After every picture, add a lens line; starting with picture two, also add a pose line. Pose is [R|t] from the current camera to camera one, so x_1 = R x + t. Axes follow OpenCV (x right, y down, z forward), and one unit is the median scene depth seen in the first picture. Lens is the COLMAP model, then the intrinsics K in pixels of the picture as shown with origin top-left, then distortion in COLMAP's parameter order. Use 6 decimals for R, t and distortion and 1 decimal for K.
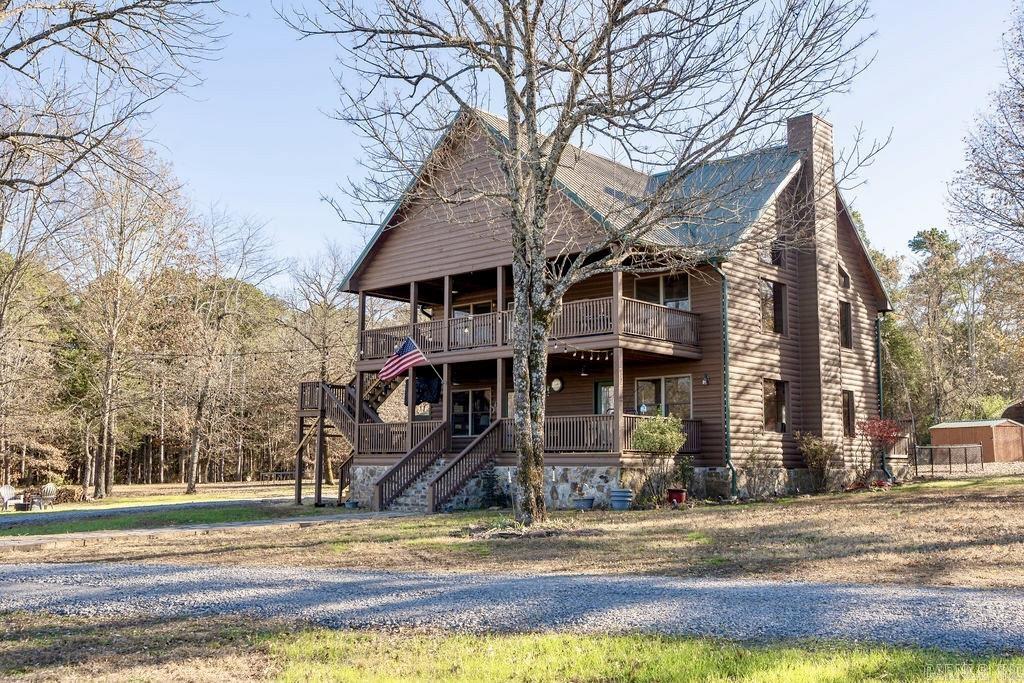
lens RADIAL K [[1022.1, 0, 512.4], [0, 1022.1, 363.6], [0, 0, 1]] dist [0.176839, 0.001699]
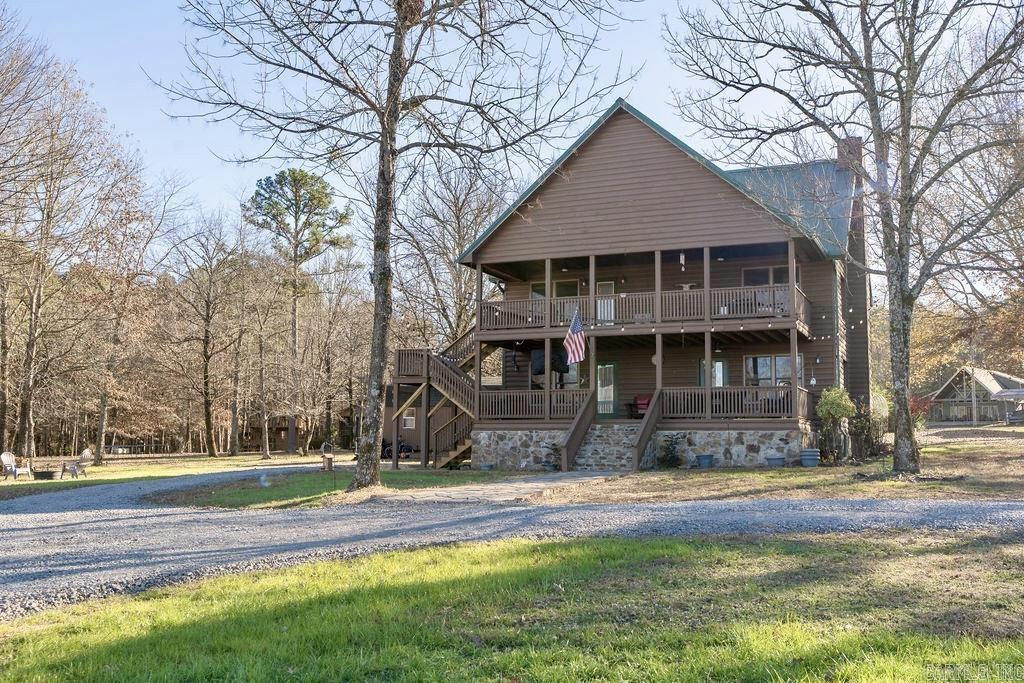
lens RADIAL K [[1031.7, 0, 528.2], [0, 1031.7, 342.1], [0, 0, 1]] dist [0.127197, 0.002467]
pose [[0.944630, 0.036283, 0.326124, -0.481749], [-0.034493, 0.999341, -0.011272, 0.020511], [-0.326319, -0.000601, 0.945260, -0.010898]]
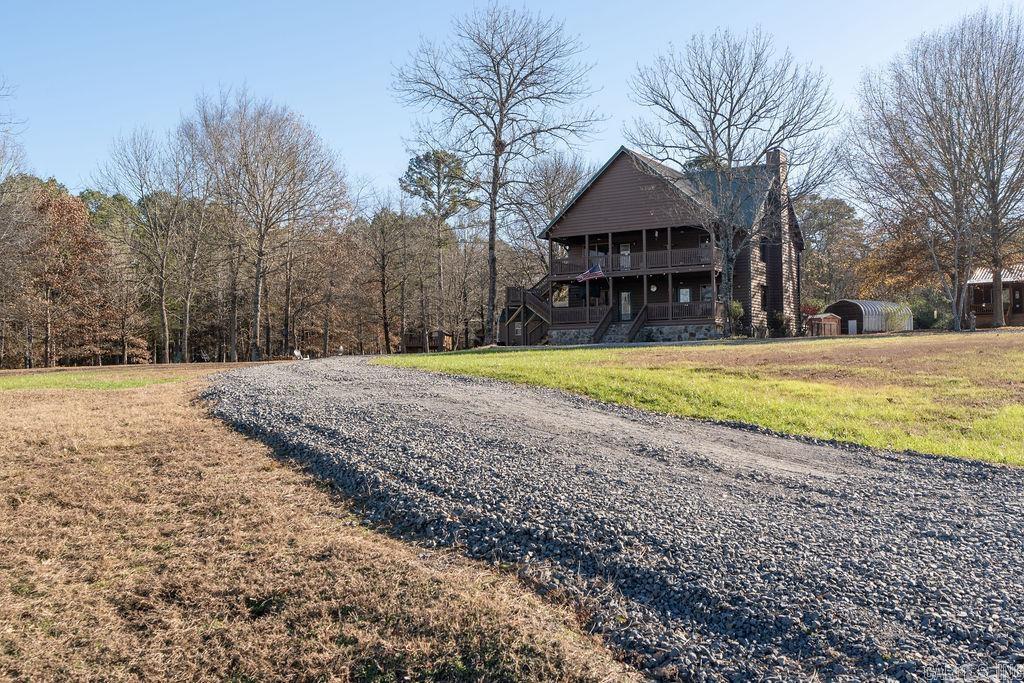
lens RADIAL K [[1023.4, 0, 512.0], [0, 1023.4, 341.5], [0, 0, 1]] dist [0.002344, 0.007577]
pose [[0.981713, -0.006158, 0.190269, -0.625547], [-0.005395, 0.998175, 0.060140, 0.006446], [-0.190293, -0.060067, 0.979888, -0.904598]]
